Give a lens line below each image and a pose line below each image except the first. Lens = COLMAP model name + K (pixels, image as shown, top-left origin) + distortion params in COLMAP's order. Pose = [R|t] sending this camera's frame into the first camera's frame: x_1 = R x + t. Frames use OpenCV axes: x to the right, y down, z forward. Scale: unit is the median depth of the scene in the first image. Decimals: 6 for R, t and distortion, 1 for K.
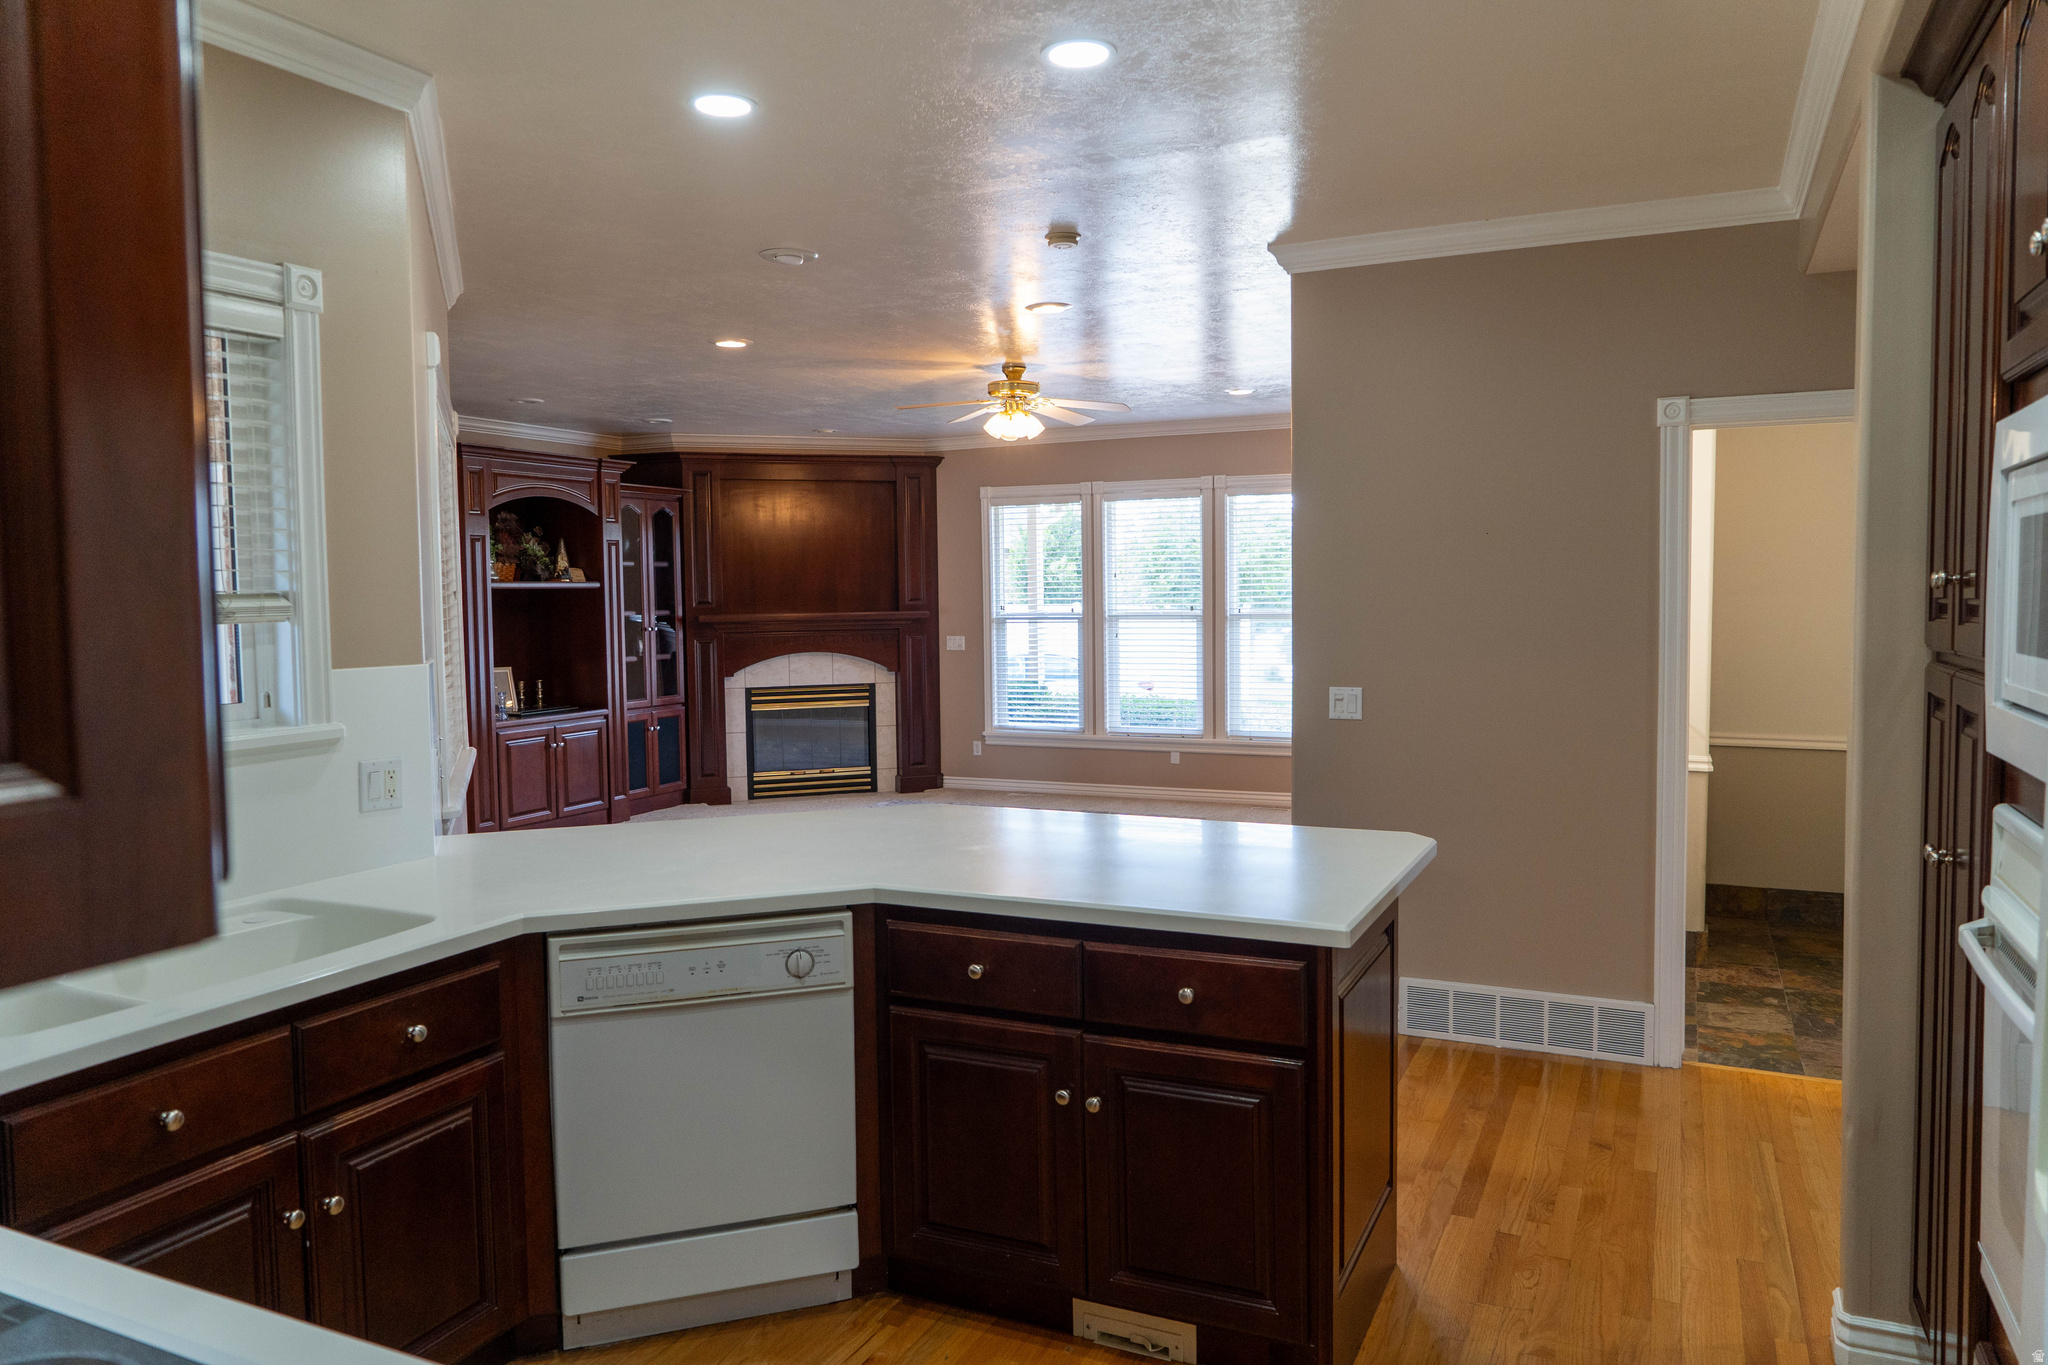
lens RADIAL K [[1378.2, 0, 1025.0], [0, 1378.2, 679.9], [0, 0, 1]] dist [-0.020502, -0.001804]
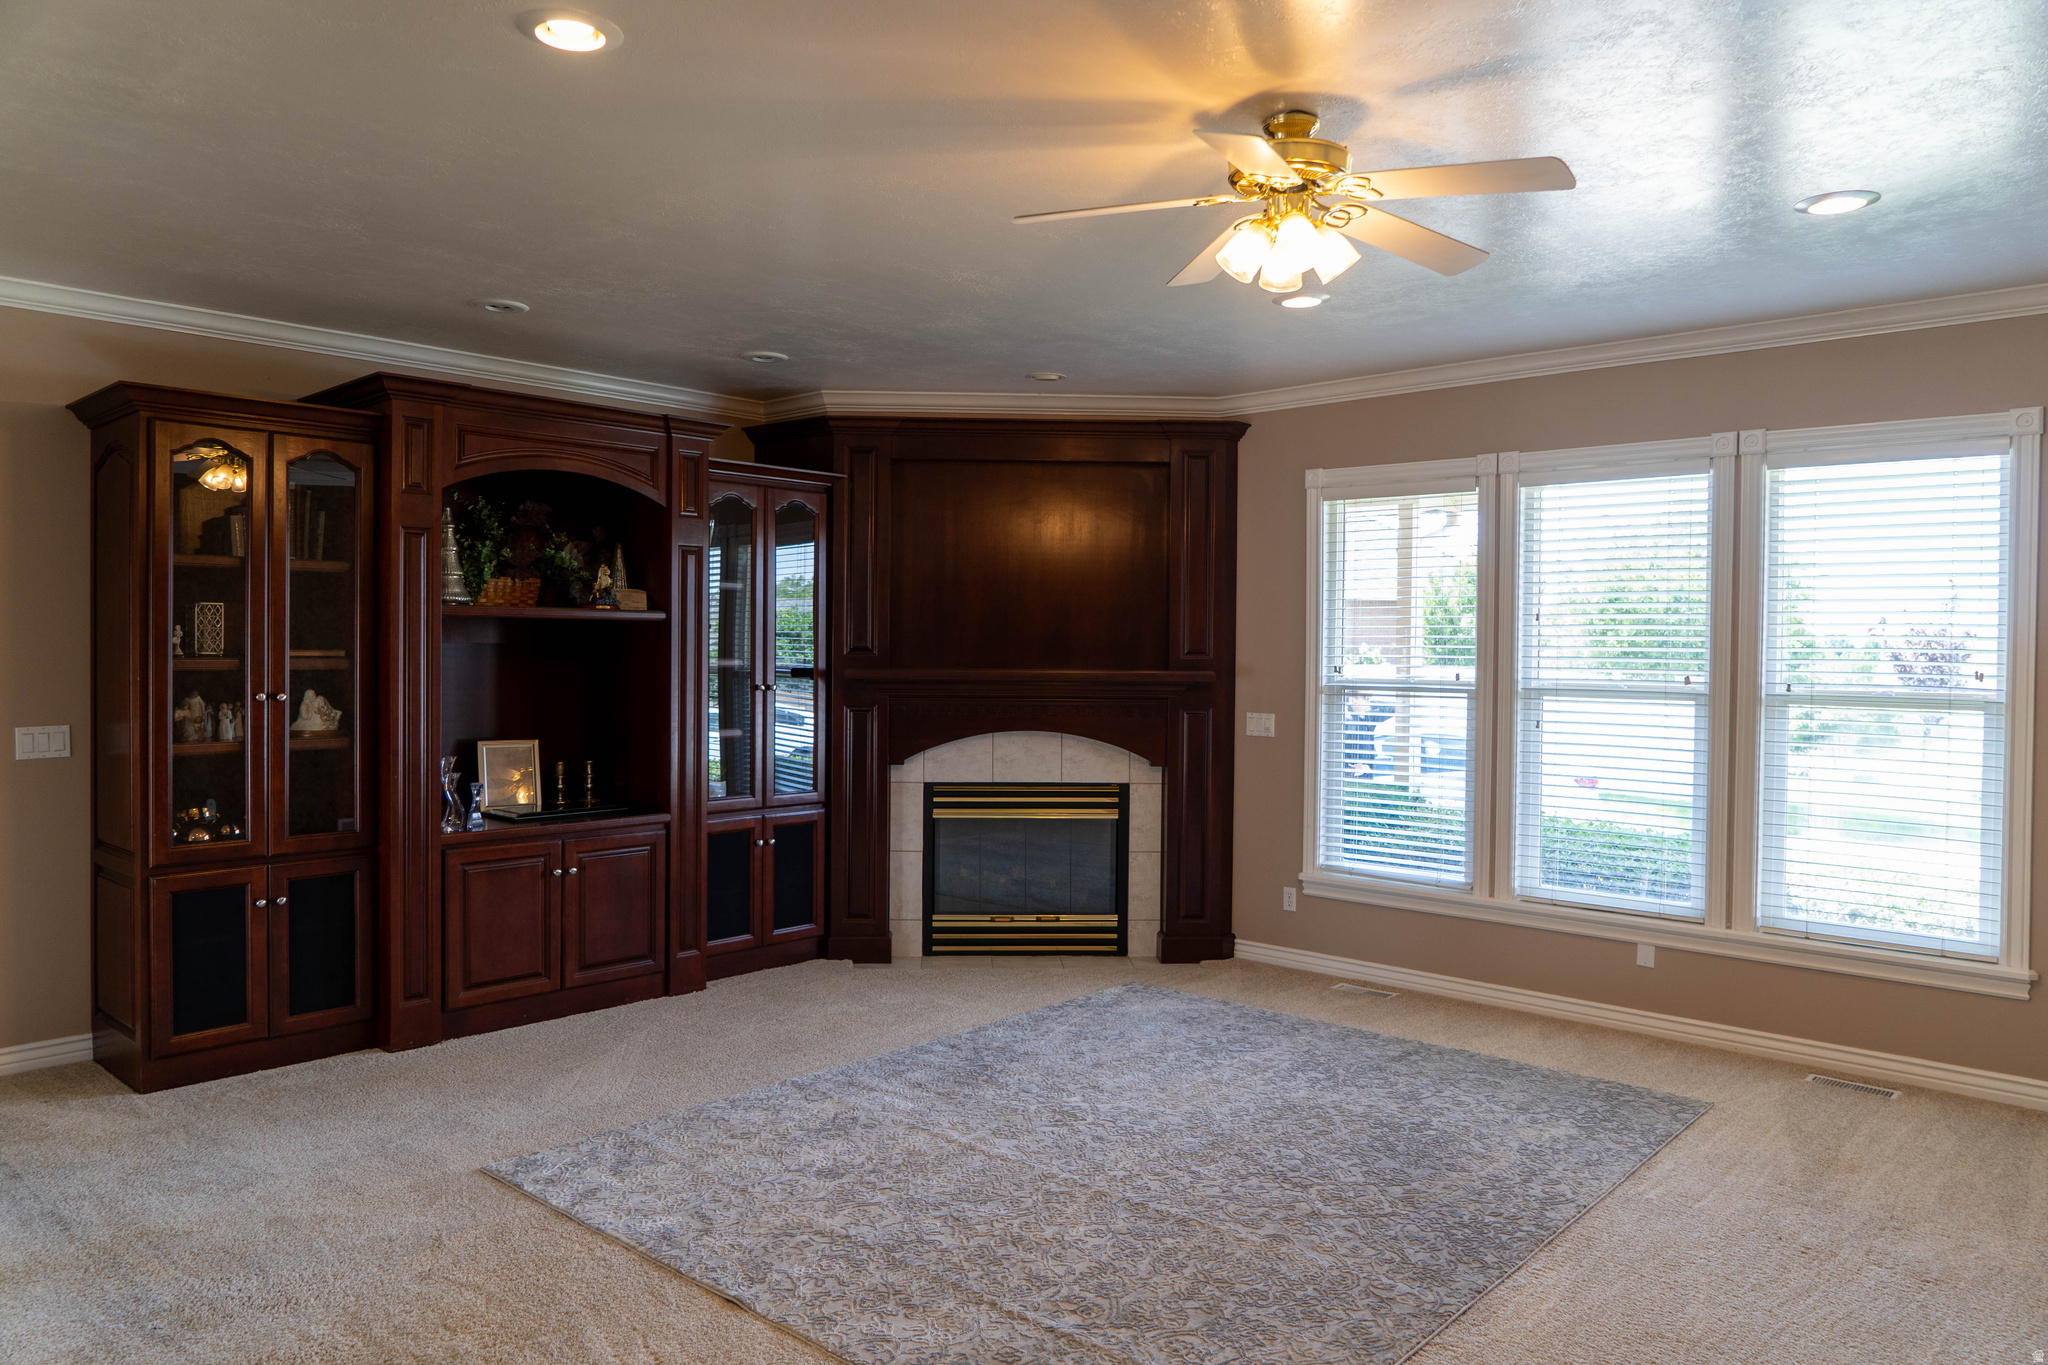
lens RADIAL K [[1378.2, 0, 1019.3], [0, 1378.2, 675.7], [0, 0, 1]] dist [-0.020502, -0.001804]
pose [[0.953904, 0.028499, -0.298754, 0.031011], [-0.041377, 0.998463, -0.036868, -0.022114], [0.297245, 0.047530, 0.953618, 0.393259]]
